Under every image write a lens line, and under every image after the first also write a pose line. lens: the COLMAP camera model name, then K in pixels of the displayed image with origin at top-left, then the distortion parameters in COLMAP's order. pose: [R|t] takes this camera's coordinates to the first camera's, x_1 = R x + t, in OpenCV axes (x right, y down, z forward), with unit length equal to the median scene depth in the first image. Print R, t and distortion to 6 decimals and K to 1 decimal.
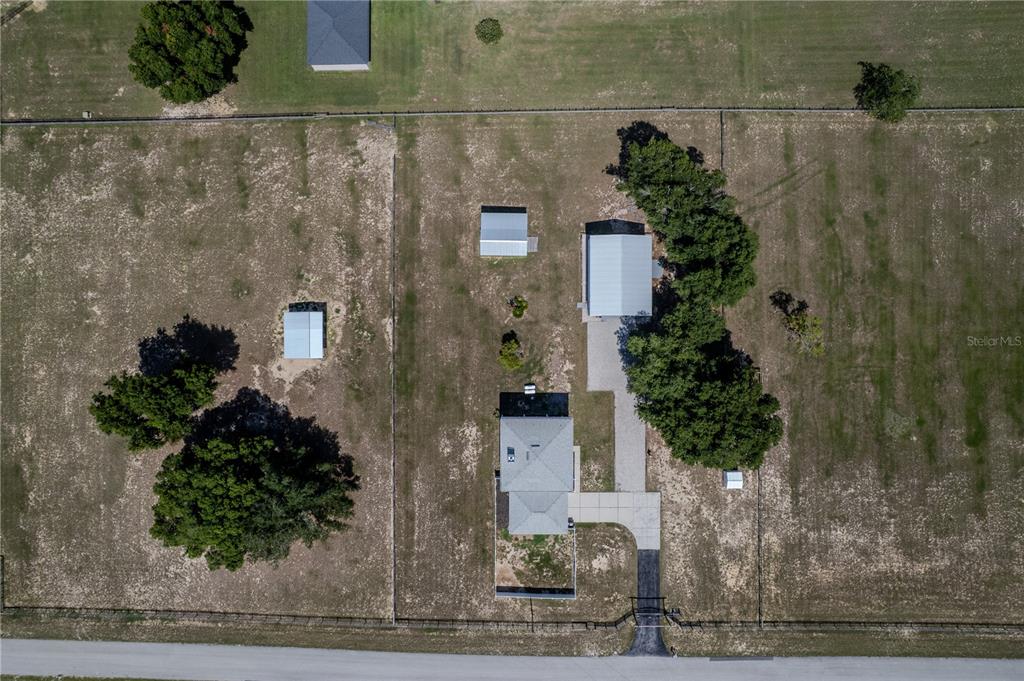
lens RADIAL K [[667.8, 0, 512.0], [0, 667.8, 340.5], [0, 0, 1]] dist [-0.075955, 0.072064]
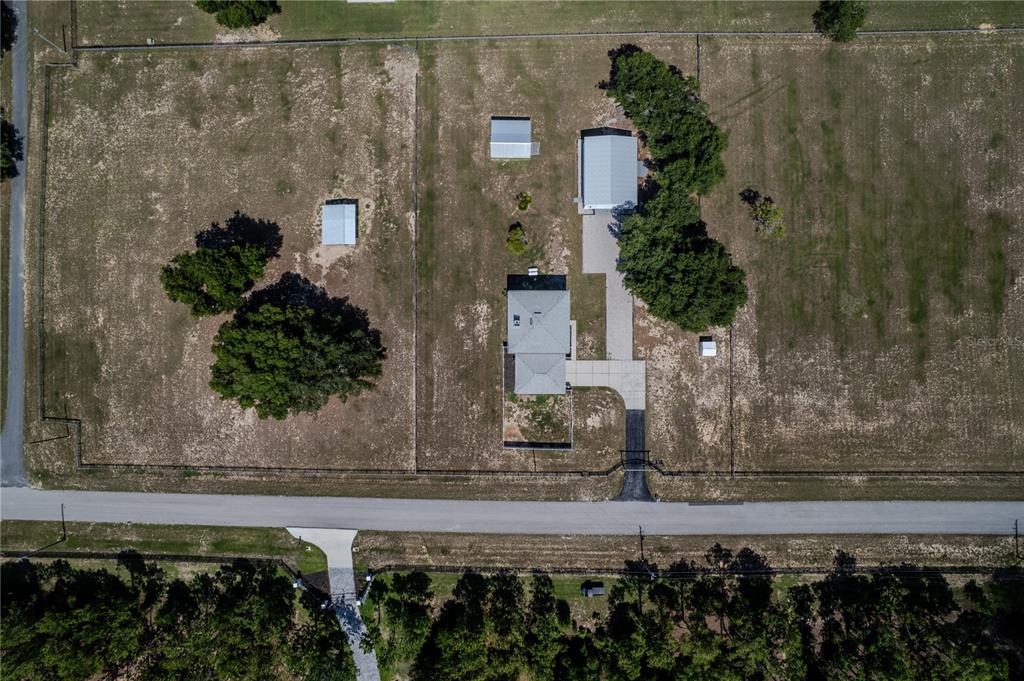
lens RADIAL K [[667.8, 0, 512.0], [0, 667.8, 340.5], [0, 0, 1]] dist [-0.075955, 0.072064]
pose [[0.999988, 0.000640, -0.004798, -0.004259], [-0.000632, 0.999998, 0.001628, 0.190630], [0.004799, -0.001625, 0.999987, -0.162933]]
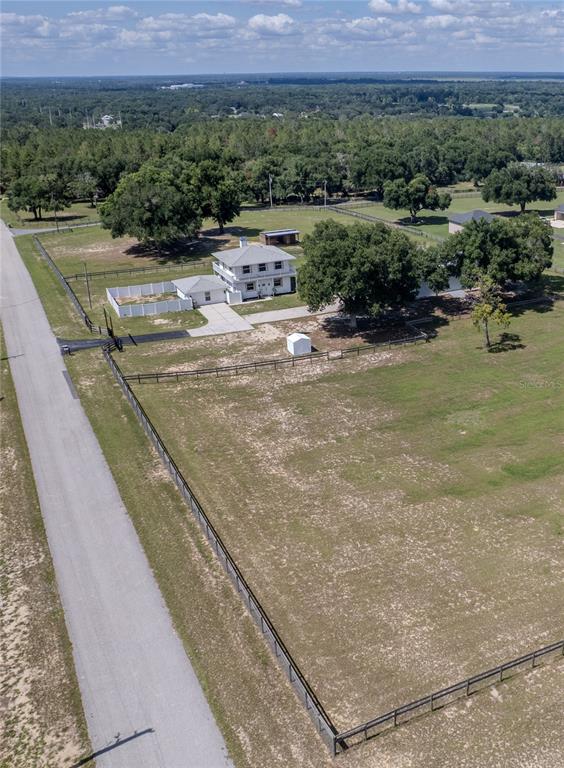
lens RADIAL K [[747.2, 0, 403.9], [0, 747.2, 381.1], [0, 0, 1]] dist [-0.017865, -0.002460]
pose [[0.491003, 0.338060, -0.802890, 1.154462], [-0.871071, 0.203514, -0.447009, 0.516981], [0.012283, 0.918857, 0.394400, 0.659881]]
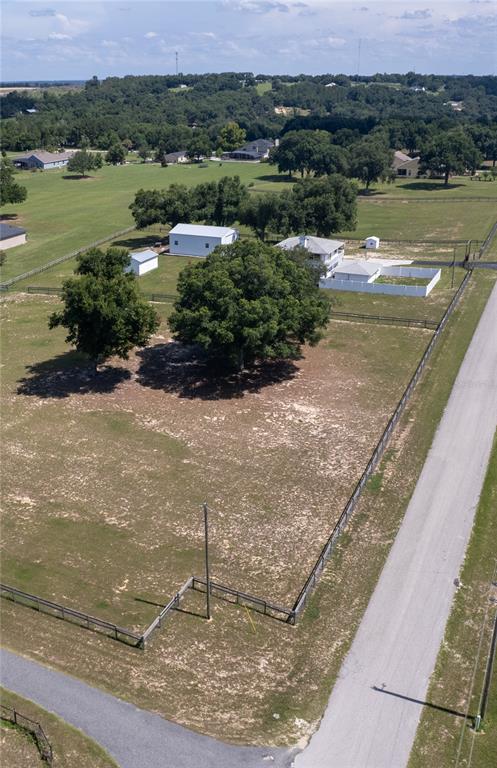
lens RADIAL K [[760.5, 0, 178.8], [0, 760.5, 383.6], [0, 0, 1]] dist [-0.042315, -0.001577]
pose [[0.451086, -0.334516, 0.827418, -1.232853], [0.892478, 0.171413, -0.417254, 0.549969], [-0.002252, 0.926670, 0.375870, 0.667229]]
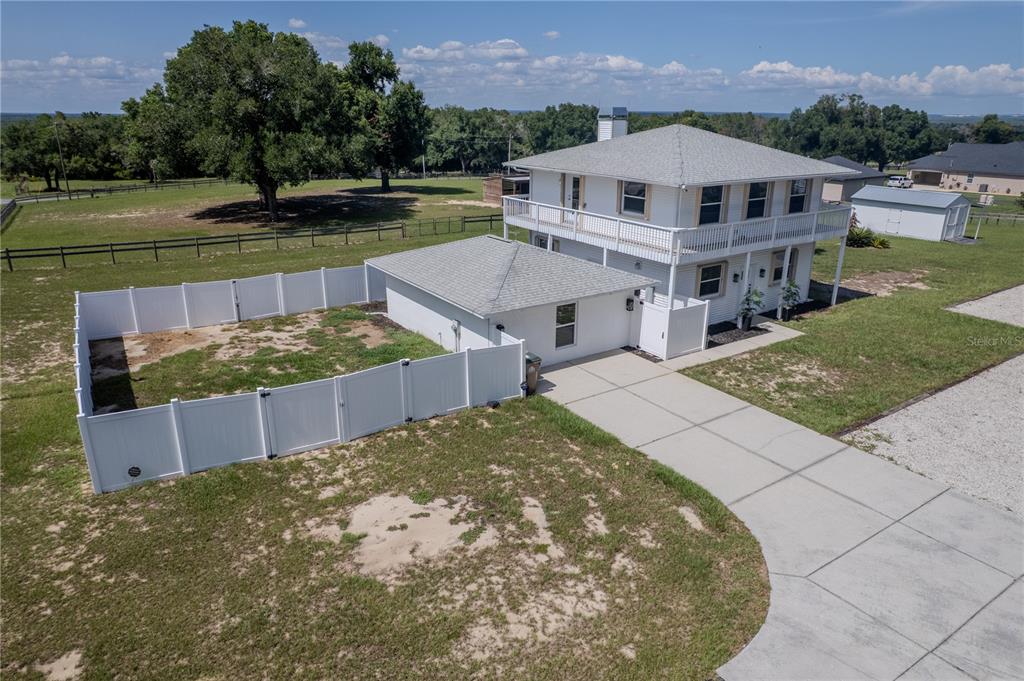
lens RADIAL K [[667.8, 0, 512.0], [0, 667.8, 340.5], [0, 0, 1]] dist [-0.075955, 0.072064]
pose [[0.558719, 0.280515, -0.780477, 0.228822], [-0.829357, 0.188762, -0.525867, 0.372839], [-0.000189, 0.941106, 0.338112, 0.913206]]
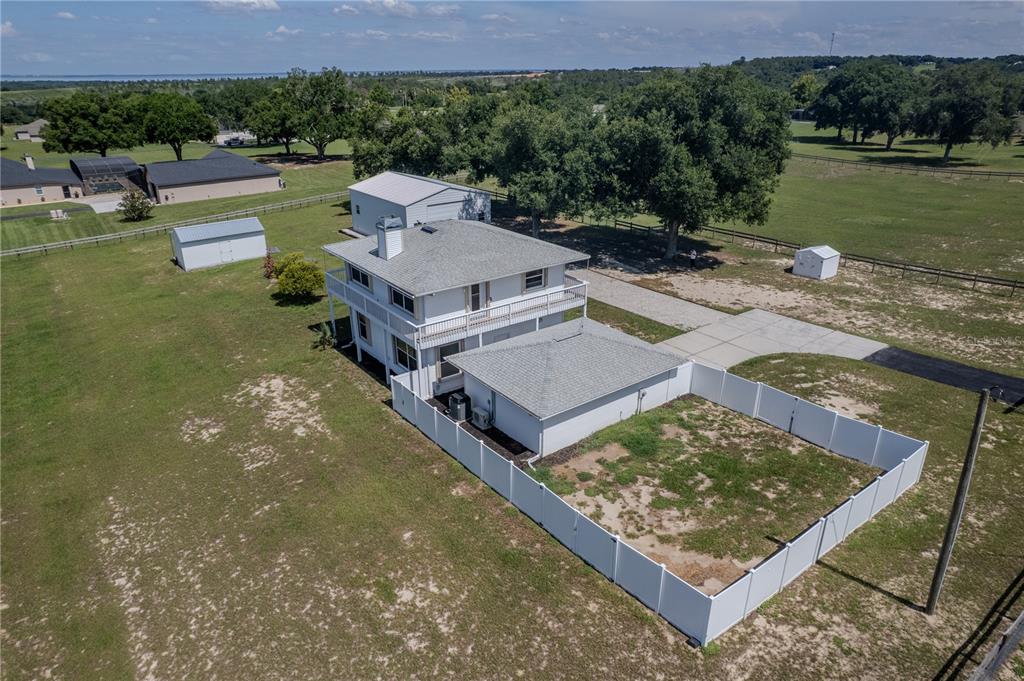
lens RADIAL K [[652.5, 0, 512.0], [0, 652.5, 340.5], [0, 0, 1]] dist [-0.078069, 0.067784]
pose [[0.799282, -0.231782, 0.554460, -0.139117], [0.600933, 0.316442, -0.733992, 0.443704], [-0.005328, 0.919860, 0.392212, 0.847675]]
